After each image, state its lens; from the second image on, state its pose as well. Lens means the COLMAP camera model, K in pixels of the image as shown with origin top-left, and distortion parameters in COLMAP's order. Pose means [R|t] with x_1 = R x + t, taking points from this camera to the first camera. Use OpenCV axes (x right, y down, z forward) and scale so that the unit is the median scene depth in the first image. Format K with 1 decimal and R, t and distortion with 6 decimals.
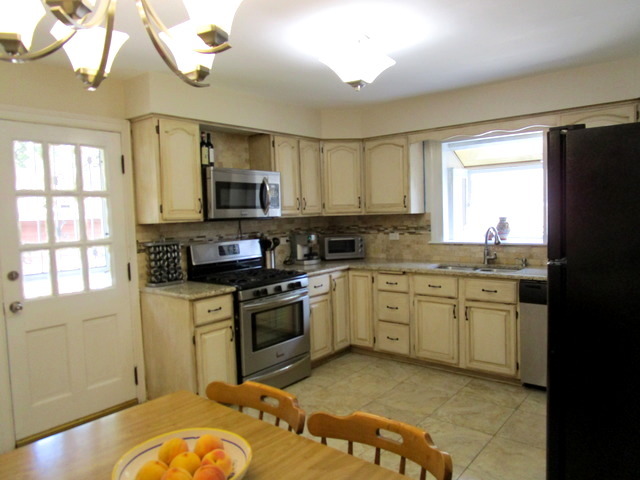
lens RADIAL K [[452.6, 0, 320.0], [0, 452.6, 240.0], [0, 0, 1]] dist [-0.036217, 0.002427]
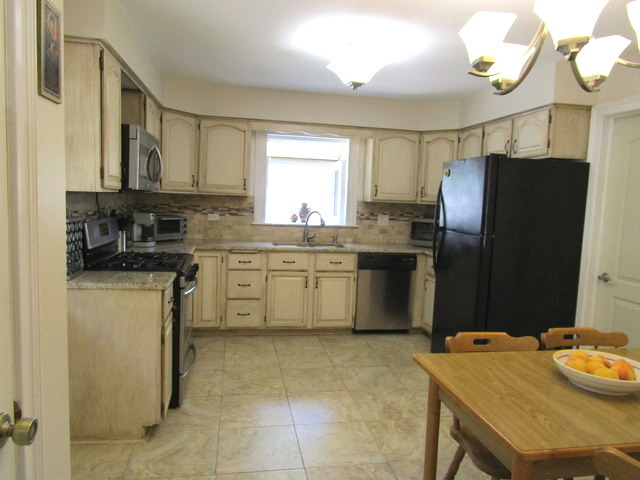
lens RADIAL K [[452.6, 0, 320.0], [0, 452.6, 240.0], [0, 0, 1]] dist [-0.036217, 0.002427]
pose [[0.645288, -0.014554, 0.763801, -0.577610], [-0.014386, 0.999410, 0.031197, 0.010614], [-0.763804, -0.031119, 0.644697, 0.209579]]
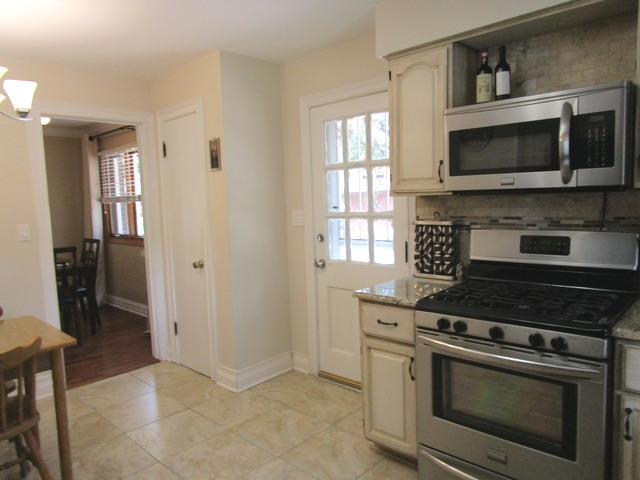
lens RADIAL K [[452.6, 0, 320.0], [0, 452.6, 240.0], [0, 0, 1]] dist [-0.036217, 0.002427]
pose [[-0.070519, 0.126439, -0.989465, 0.378862], [-0.021771, 0.991503, 0.128251, -0.051398], [0.997273, 0.030586, -0.067167, 0.784371]]
